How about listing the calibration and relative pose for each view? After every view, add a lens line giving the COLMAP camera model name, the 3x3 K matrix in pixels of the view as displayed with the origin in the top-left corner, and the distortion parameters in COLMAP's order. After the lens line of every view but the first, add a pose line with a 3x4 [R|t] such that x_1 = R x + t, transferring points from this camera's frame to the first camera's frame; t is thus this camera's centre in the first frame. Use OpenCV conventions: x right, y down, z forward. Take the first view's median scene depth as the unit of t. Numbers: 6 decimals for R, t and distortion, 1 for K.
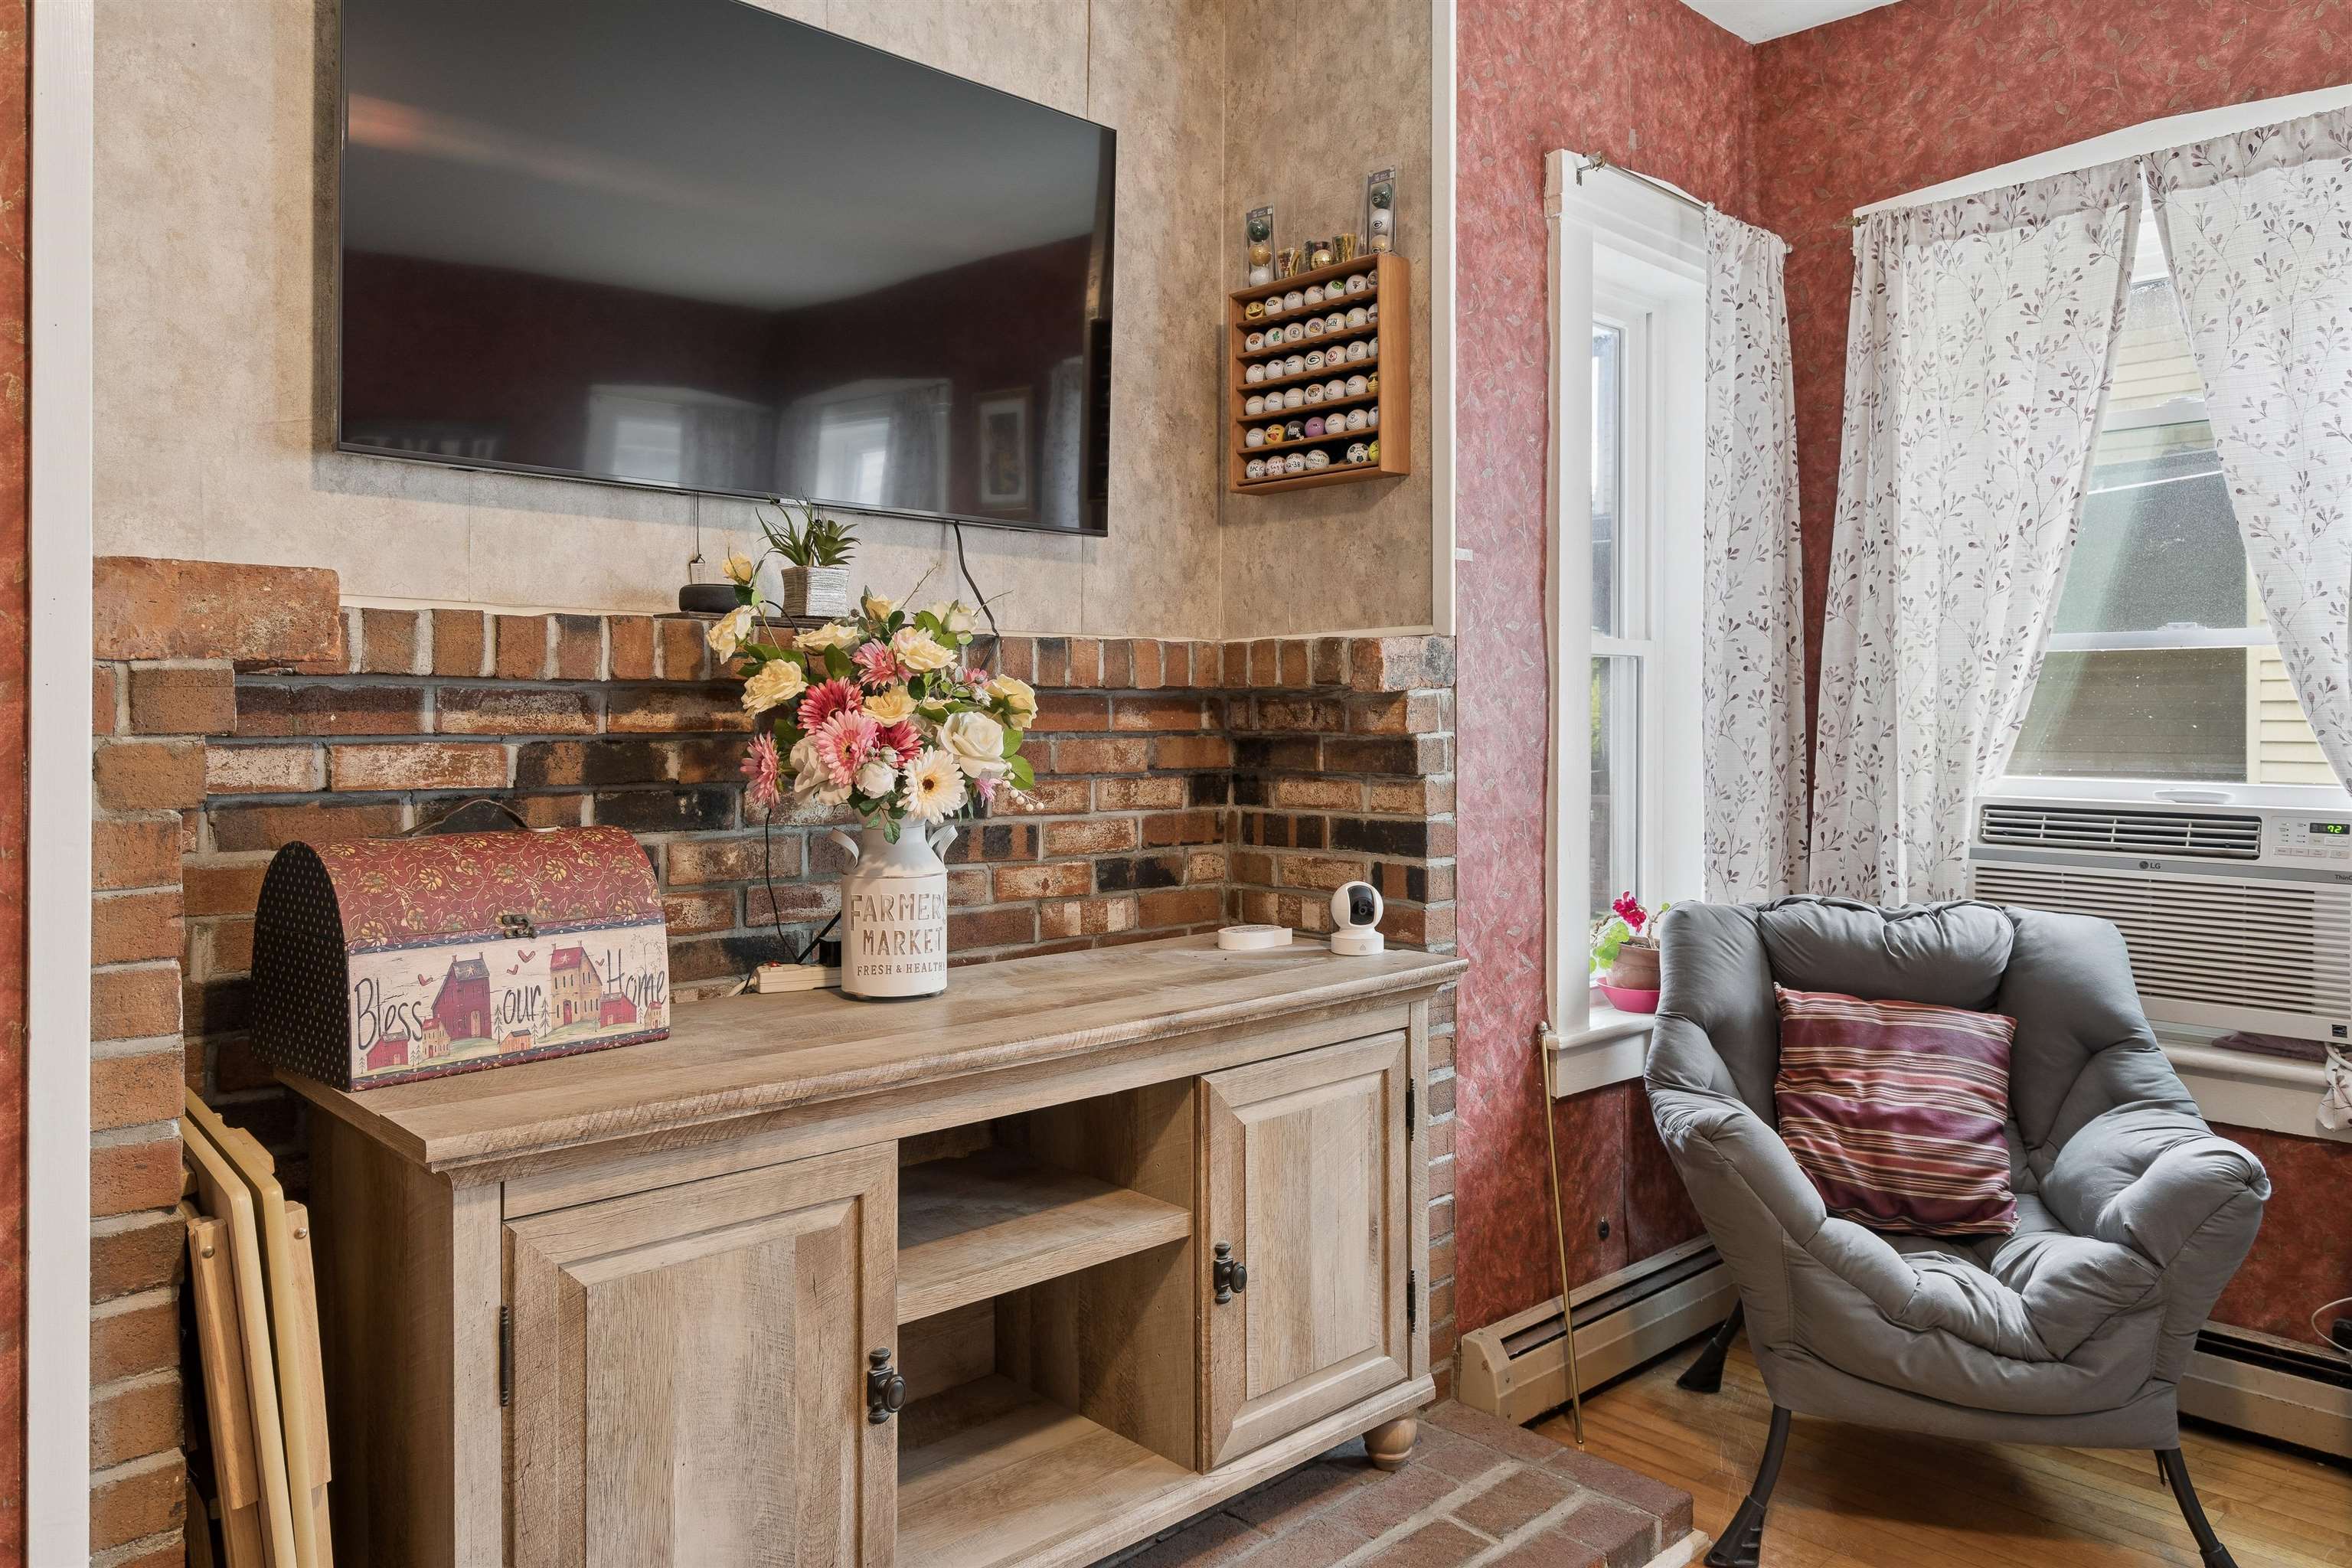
lens RADIAL K [[1591.0, 0, 1177.9], [0, 1591.0, 712.9], [0, 0, 1]] dist [0.019544, 0.000864]
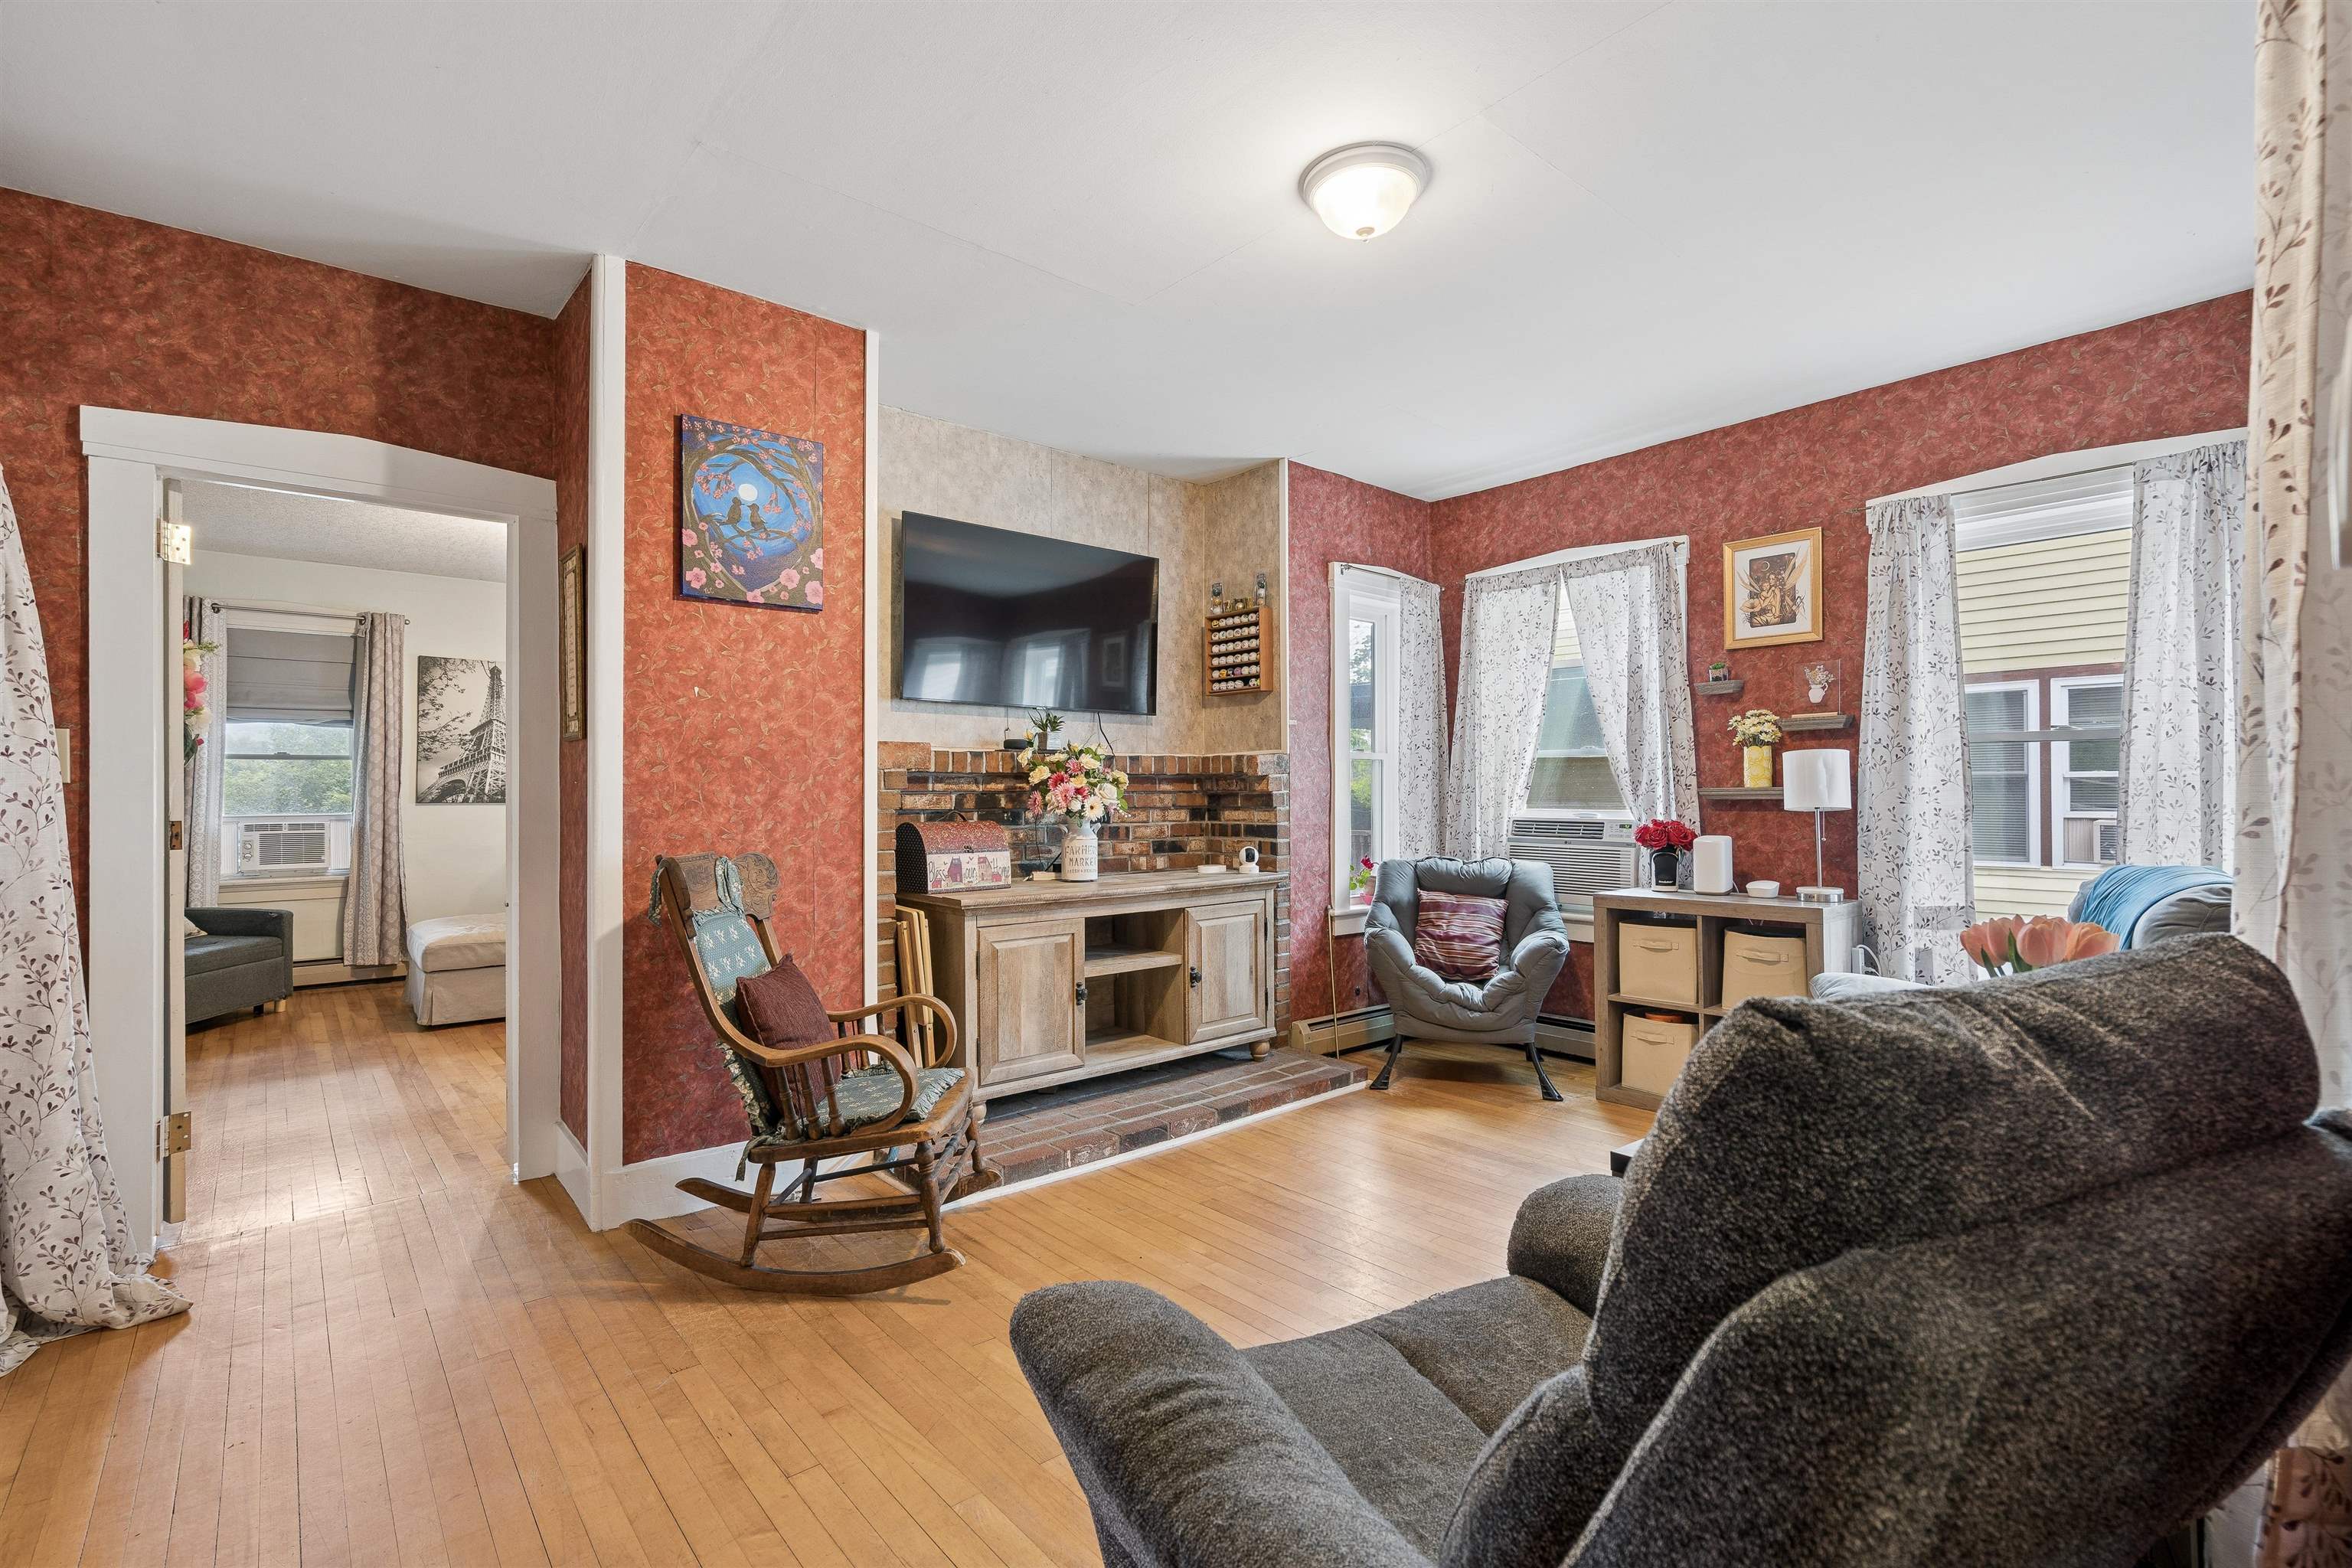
lens RADIAL K [[1055.8, 0, 1176.0], [0, 1055.8, 784.0], [0, 0, 1]] dist [0.000922, -0.000995]
pose [[0.998788, -0.004557, -0.049004, 0.073236], [0.004330, 0.999979, -0.004745, 0.008474], [0.049025, 0.004527, 0.998787, -0.726878]]
